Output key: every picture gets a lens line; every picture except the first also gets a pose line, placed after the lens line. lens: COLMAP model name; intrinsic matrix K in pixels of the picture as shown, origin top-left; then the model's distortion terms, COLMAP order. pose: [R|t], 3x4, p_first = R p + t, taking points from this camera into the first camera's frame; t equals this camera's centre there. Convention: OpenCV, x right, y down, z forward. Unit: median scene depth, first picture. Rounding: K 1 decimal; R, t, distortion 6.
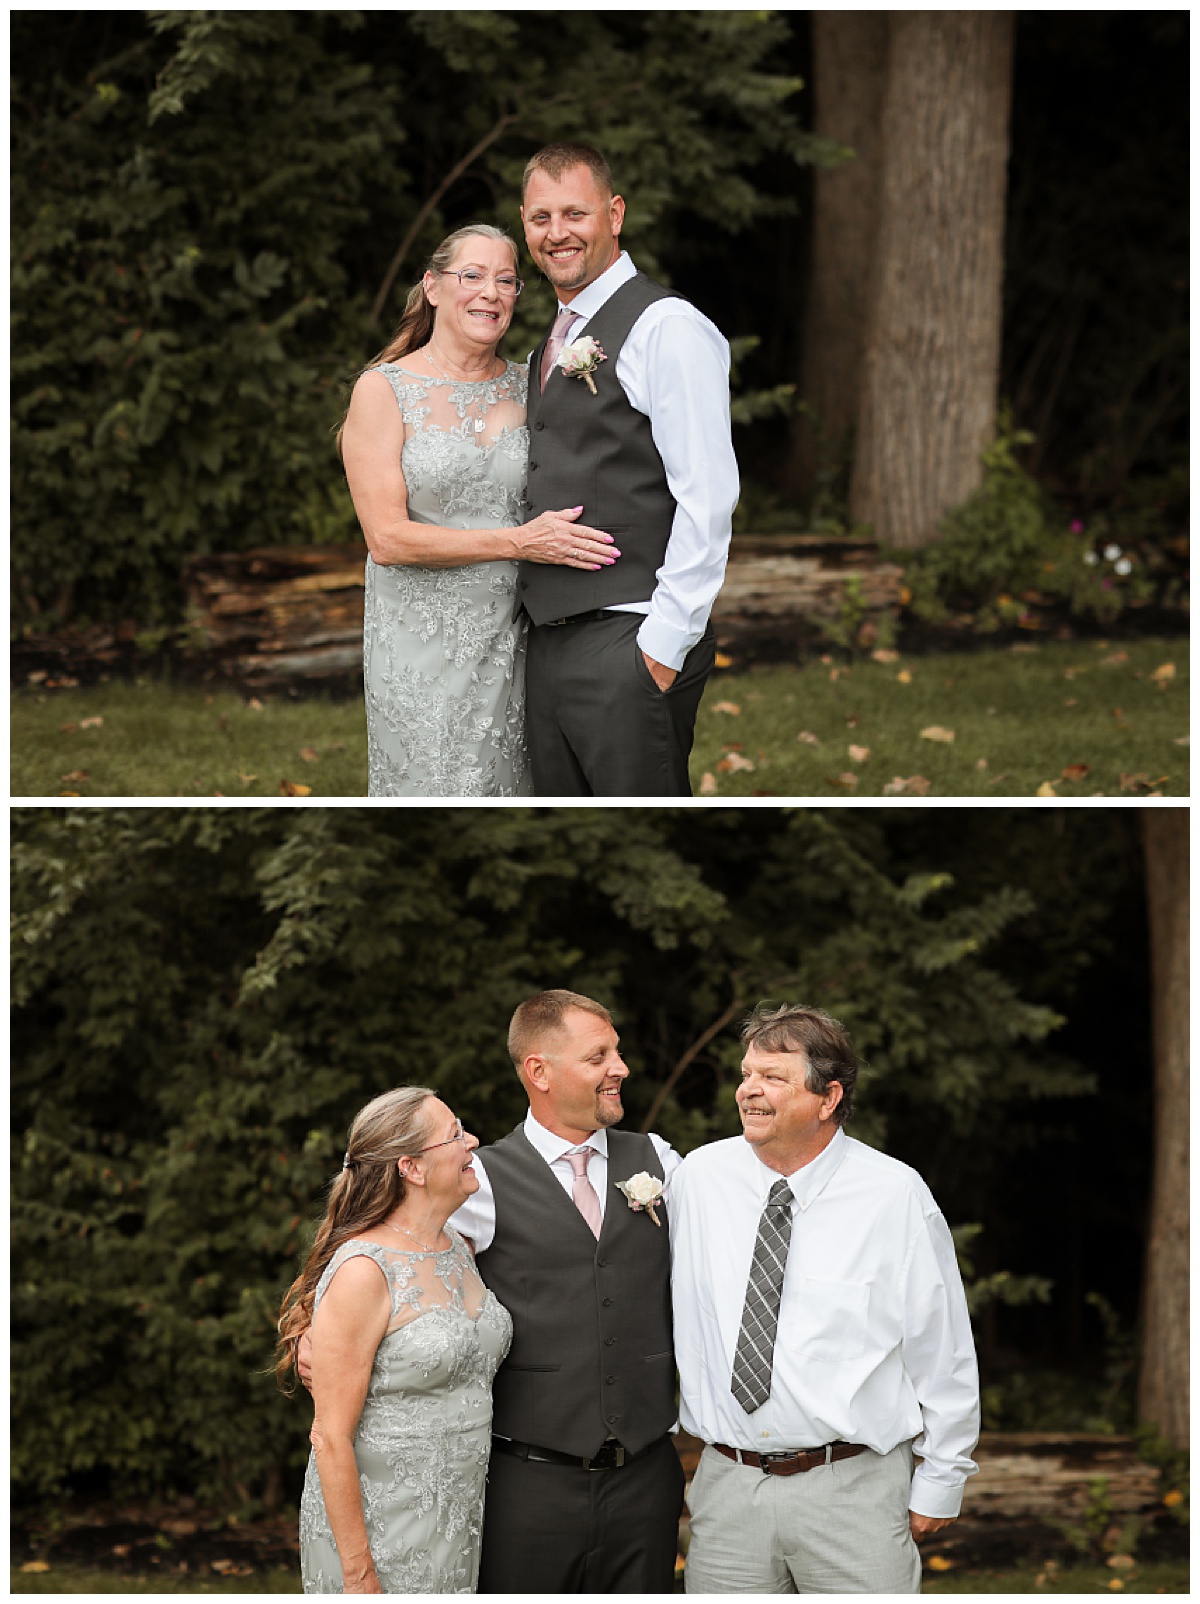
lens RADIAL K [[3798.1, 0, 601.4], [0, 3798.1, 798.3], [0, 0, 1]] dist [-0.347140, 0.000000]
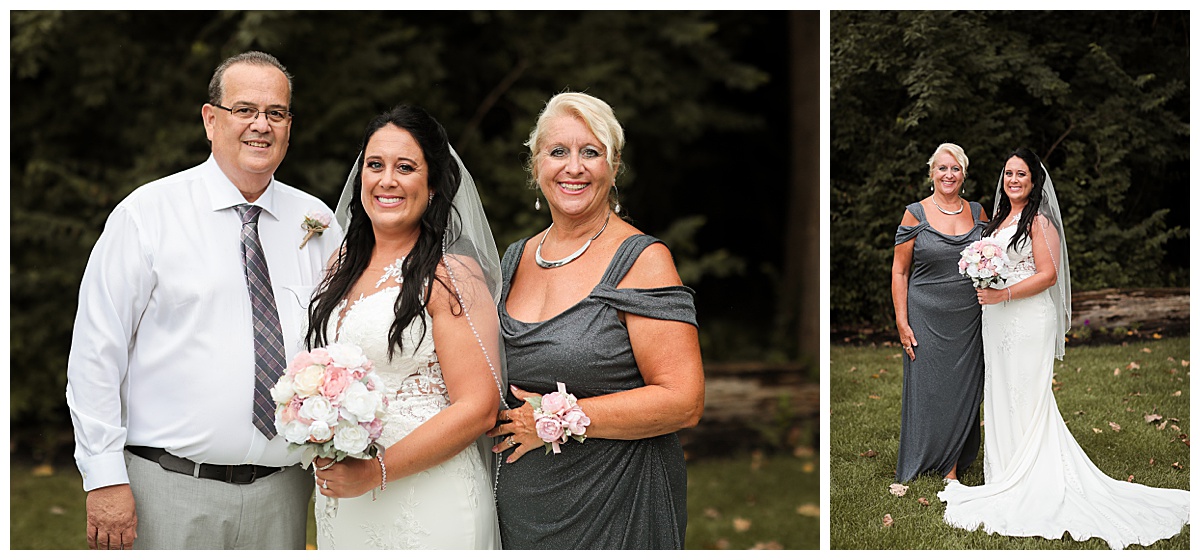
lens RADIAL K [[2899.0, 0, 601.7], [0, 2899.0, 283.6], [0, 0, 1]] dist [0.169604, 0.000000]
pose [[0.995644, -0.023336, 0.090264, -0.478195], [0.010943, 0.990727, 0.135429, -0.115293], [-0.092588, -0.133852, 0.986667, -0.983586]]
